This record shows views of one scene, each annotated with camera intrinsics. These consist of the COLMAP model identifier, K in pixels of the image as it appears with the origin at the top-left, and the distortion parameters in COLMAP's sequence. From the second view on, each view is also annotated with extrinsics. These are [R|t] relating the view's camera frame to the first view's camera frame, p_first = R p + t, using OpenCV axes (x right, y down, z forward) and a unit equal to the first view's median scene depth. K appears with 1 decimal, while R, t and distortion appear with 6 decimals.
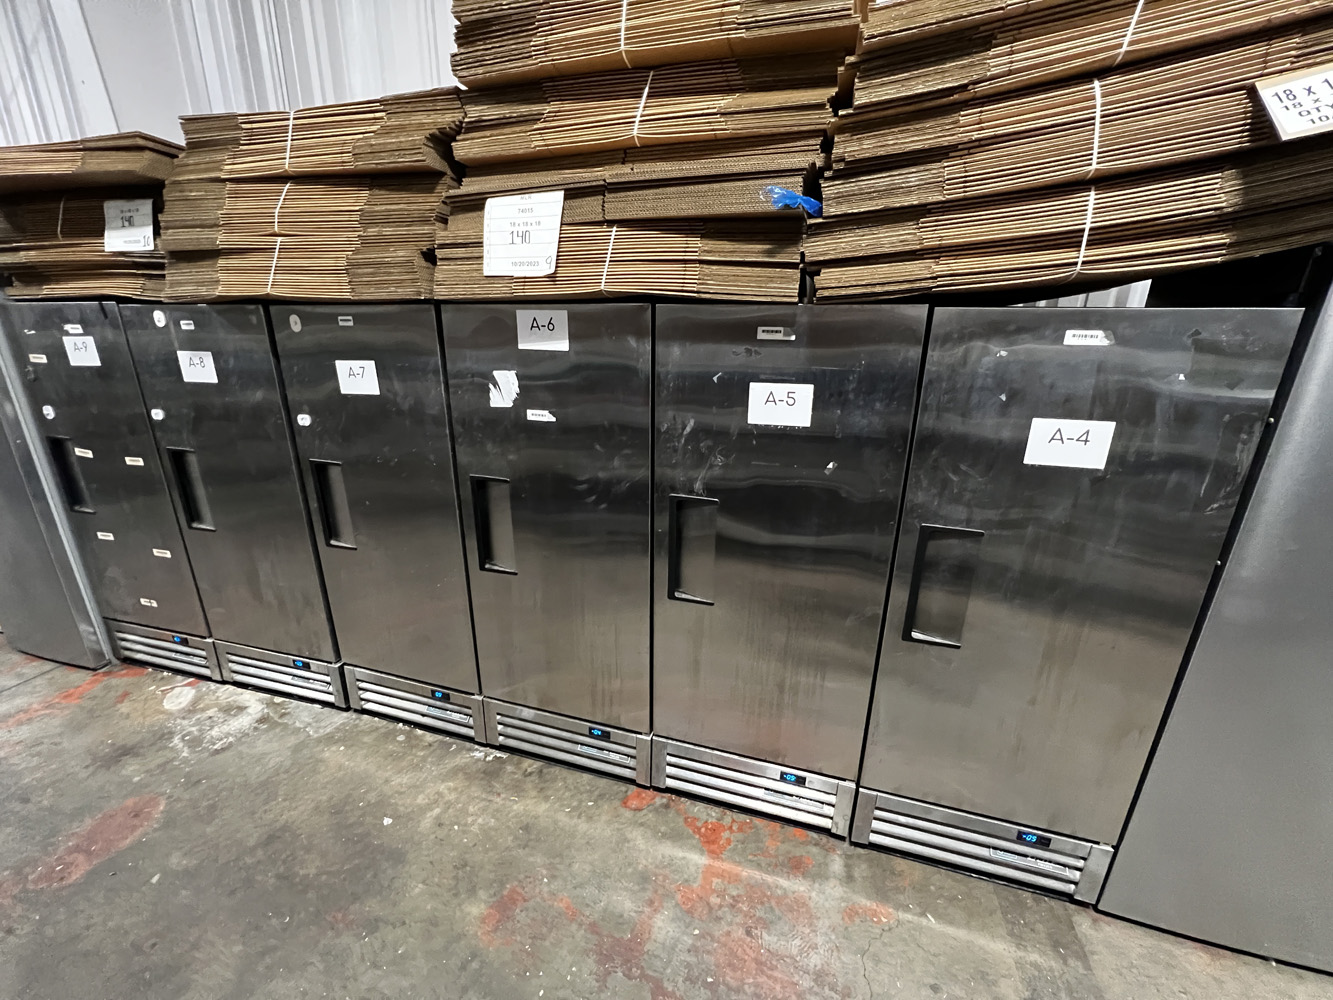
lens RADIAL K [[532.5, 0, 667.6], [0, 532.5, 500.8], [0, 0, 1]] dist [-0.002240, -0.000248]
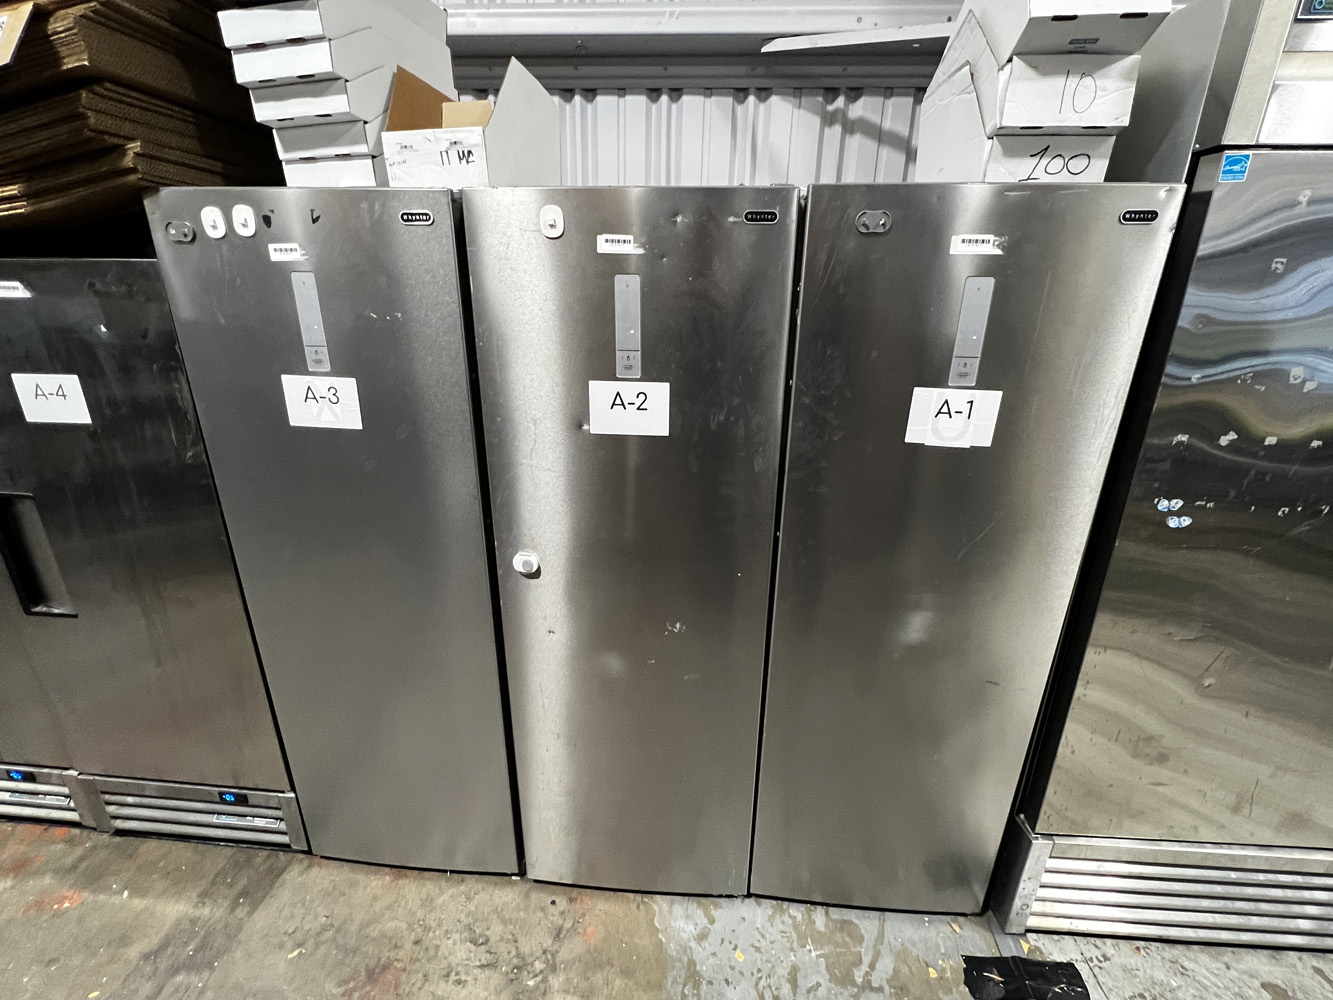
lens RADIAL K [[597.8, 0, 670.6], [0, 597.8, 506.8], [0, 0, 1]] dist [-0.002400, -0.000048]
pose [[0.977643, -0.067483, 0.199147, 1.182498], [0.060599, 0.997342, 0.040467, 0.084245], [-0.201348, -0.027494, 0.979134, -0.229026]]
